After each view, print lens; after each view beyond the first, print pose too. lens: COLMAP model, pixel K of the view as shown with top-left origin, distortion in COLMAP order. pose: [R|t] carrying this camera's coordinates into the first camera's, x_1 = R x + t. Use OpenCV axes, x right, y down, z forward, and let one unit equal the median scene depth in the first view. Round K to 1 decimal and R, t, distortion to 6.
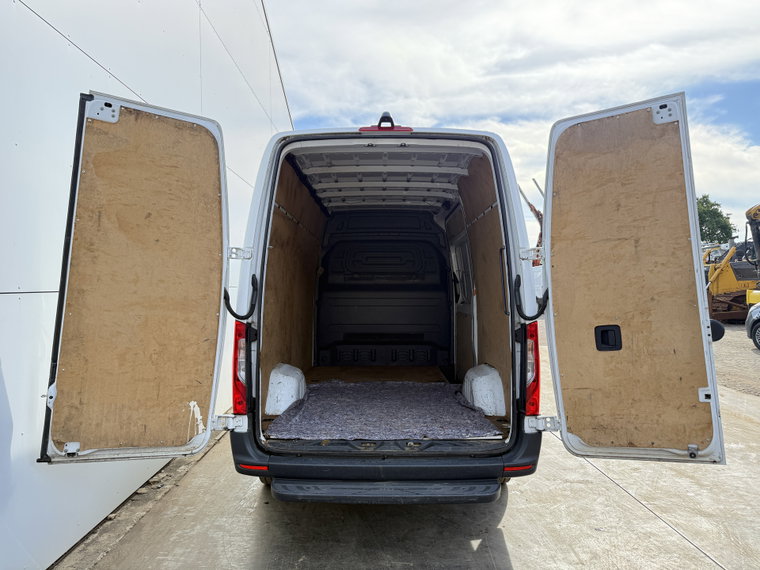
lens RADIAL K [[537.1, 0, 380.0], [0, 537.1, 280.1], [0, 0, 1]] dist [-0.000169, -0.002210]
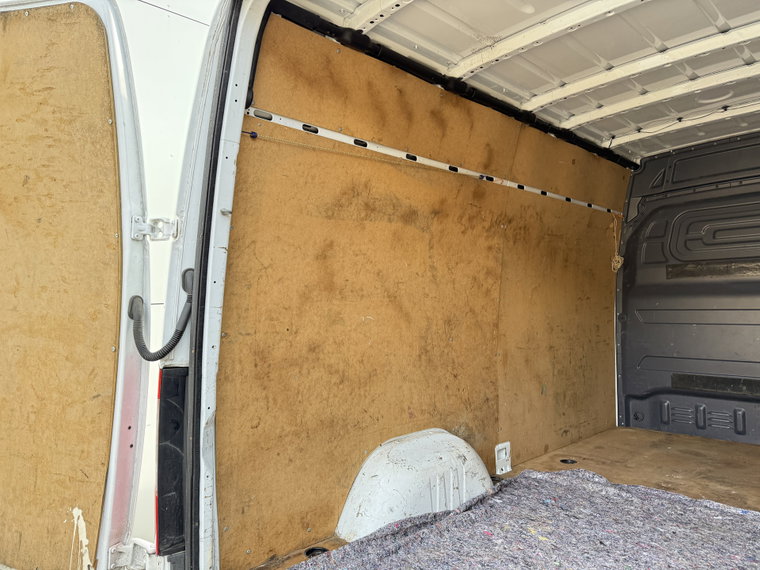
lens RADIAL K [[537.1, 0, 380.0], [0, 537.1, 280.1], [0, 0, 1]] dist [-0.000169, -0.002210]
pose [[0.688969, -0.044553, -0.723420, 0.258010], [0.032564, 0.999004, -0.030512, 0.021724], [0.724059, -0.002535, 0.689734, 0.827730]]
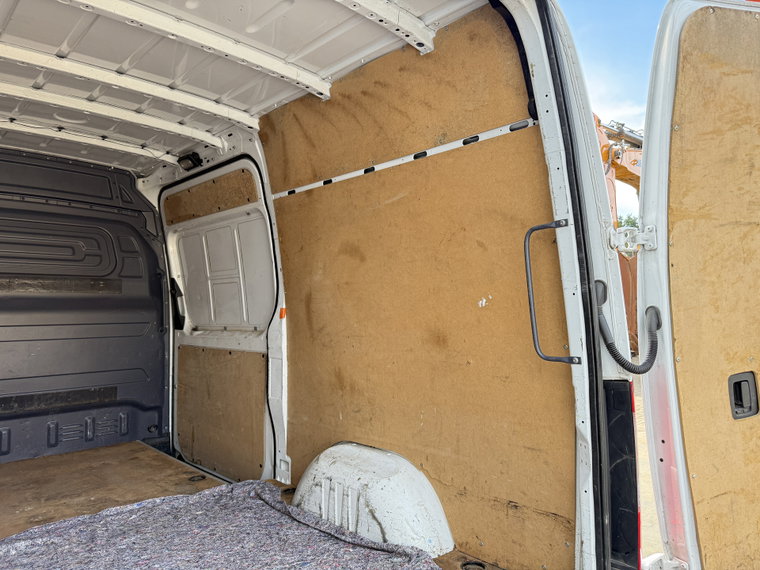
lens RADIAL K [[537.1, 0, 380.0], [0, 537.1, 280.1], [0, 0, 1]] dist [-0.000169, -0.002210]
pose [[0.711179, 0.031104, 0.702322, -0.241233], [-0.011081, 0.999393, -0.033040, 0.008830], [-0.702924, 0.015715, 0.711092, 0.830727]]
